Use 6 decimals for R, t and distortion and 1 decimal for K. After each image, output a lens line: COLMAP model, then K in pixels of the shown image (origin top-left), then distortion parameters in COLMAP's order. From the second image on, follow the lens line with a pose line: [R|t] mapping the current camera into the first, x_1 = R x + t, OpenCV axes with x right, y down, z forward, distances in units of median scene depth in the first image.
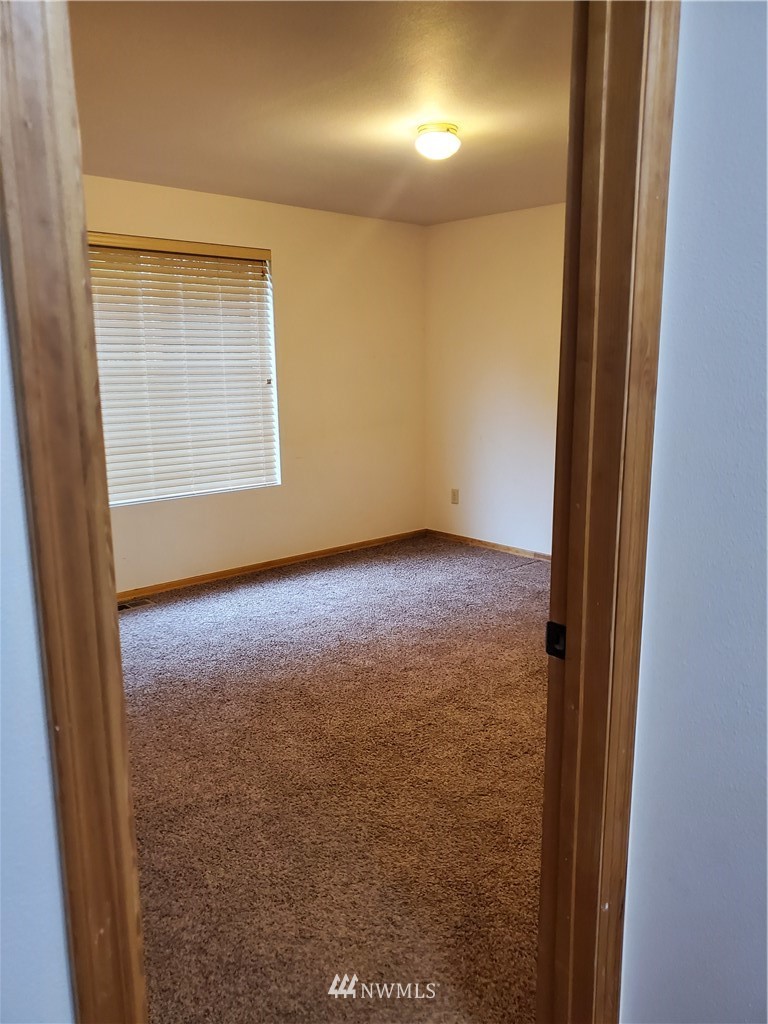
lens RADIAL K [[791.8, 0, 384.0], [0, 791.8, 512.0], [0, 0, 1]] dist [0.015319, 0.006388]
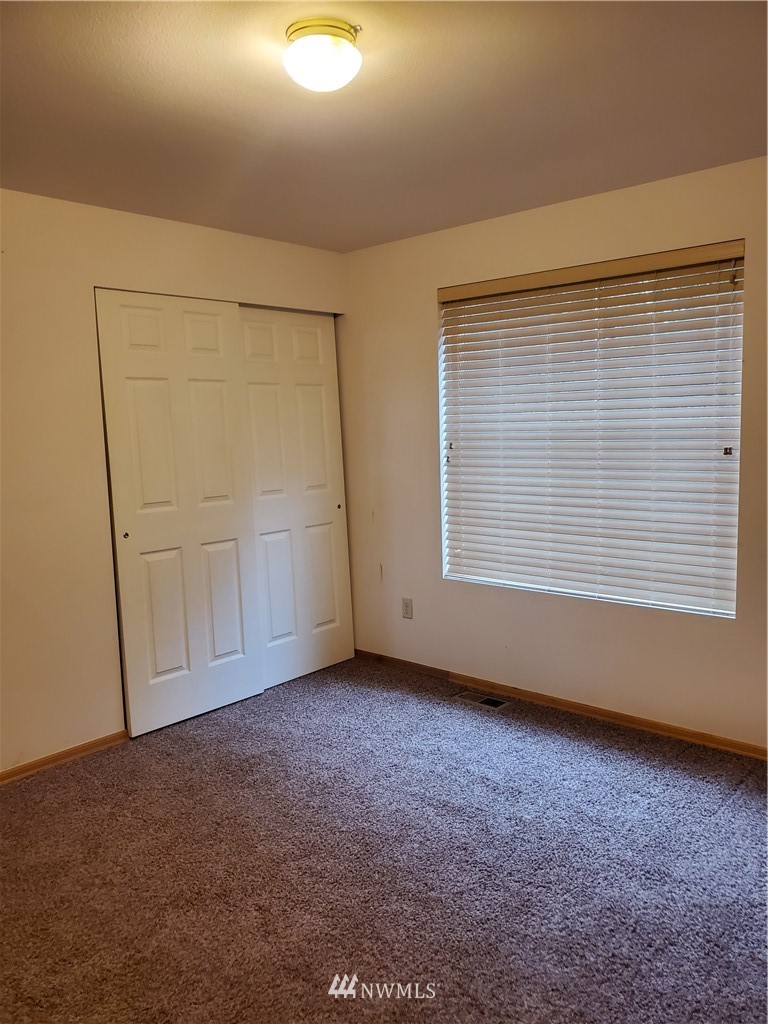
lens RADIAL K [[791.8, 0, 384.0], [0, 791.8, 512.0], [0, 0, 1]] dist [0.015319, 0.006388]
pose [[0.104526, 0.118175, -0.987476, 0.466371], [-0.156947, 0.982433, 0.100958, -0.144814], [0.982060, 0.144429, 0.121237, 0.698265]]
